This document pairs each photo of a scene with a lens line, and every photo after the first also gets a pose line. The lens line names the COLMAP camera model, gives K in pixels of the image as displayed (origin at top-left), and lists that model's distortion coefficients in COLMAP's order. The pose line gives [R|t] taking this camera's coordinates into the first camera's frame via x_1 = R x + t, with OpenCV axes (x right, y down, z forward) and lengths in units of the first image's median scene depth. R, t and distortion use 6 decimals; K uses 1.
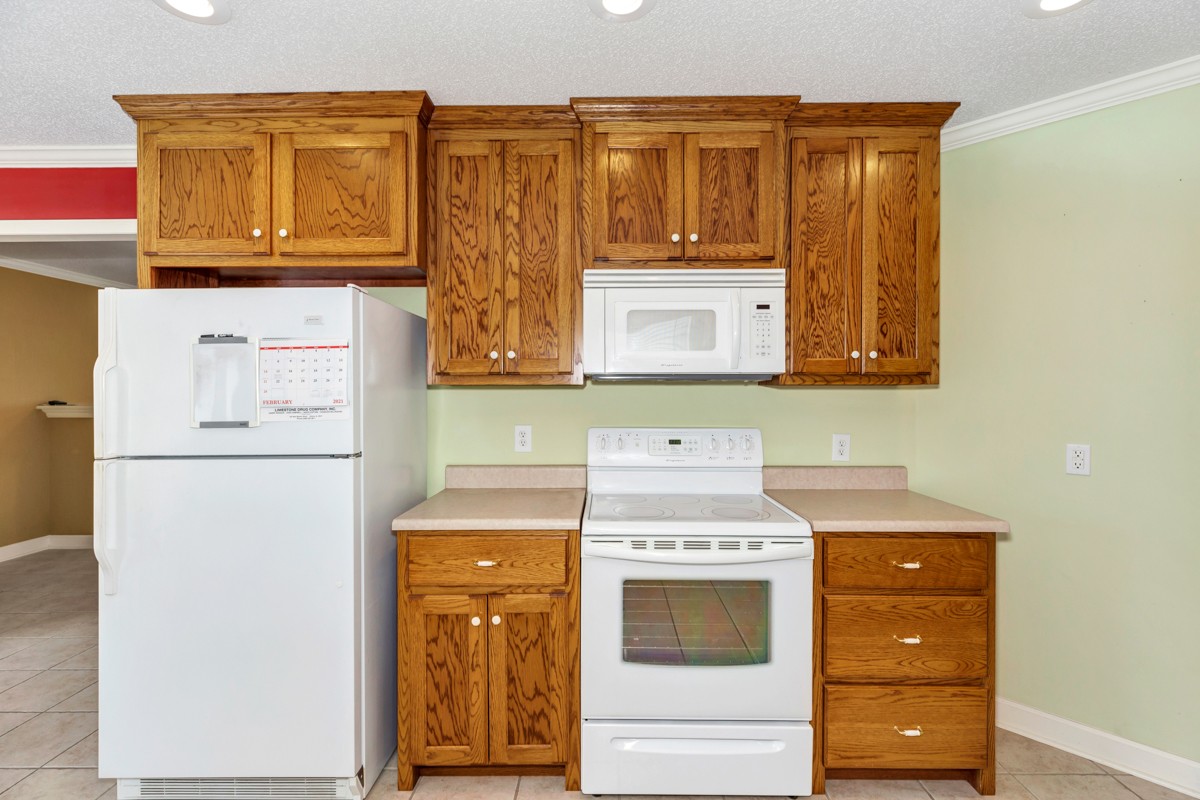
lens RADIAL K [[541.3, 0, 602.0], [0, 541.3, 395.4], [0, 0, 1]] dist [0.002660, 0.000312]
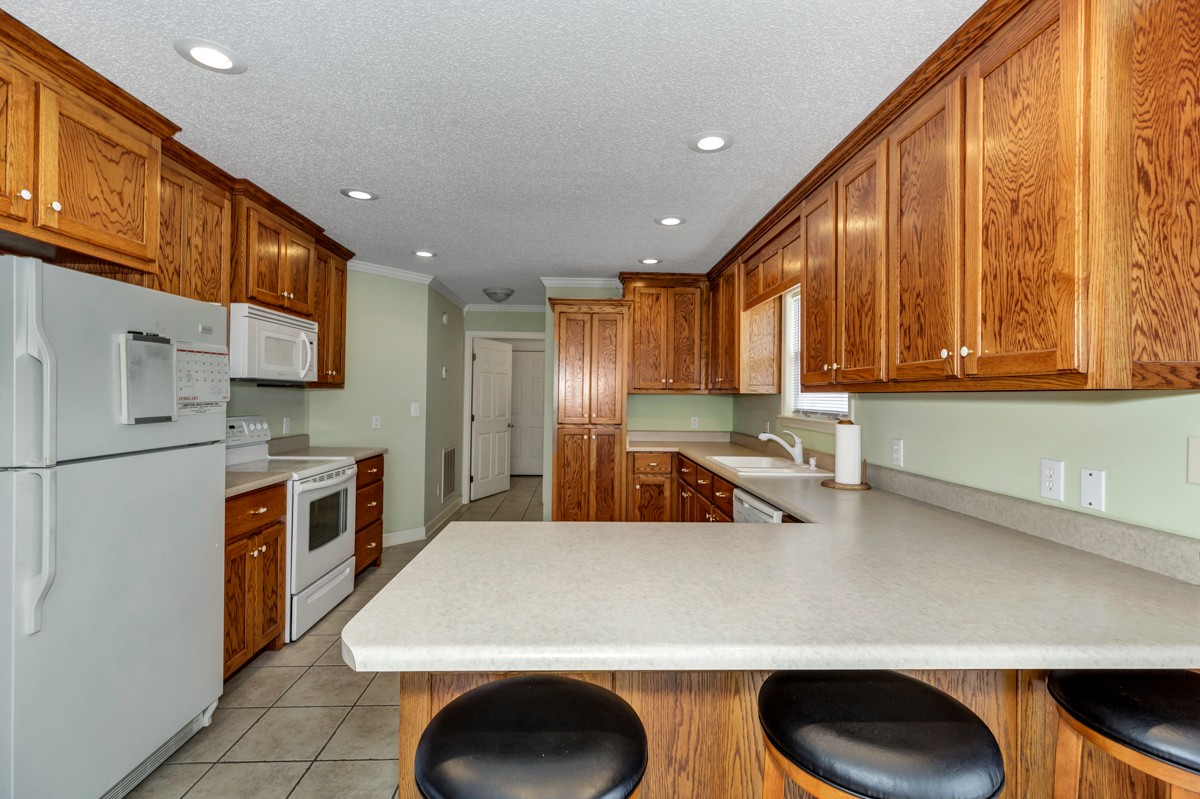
lens RADIAL K [[541.3, 0, 600.3], [0, 541.3, 396.5], [0, 0, 1]] dist [0.002660, 0.000312]
pose [[-0.047285, 0.000777, 0.998881, -1.488784], [-0.009122, 0.999958, -0.001209, 0.001710], [-0.998840, -0.009169, -0.047276, 0.155544]]
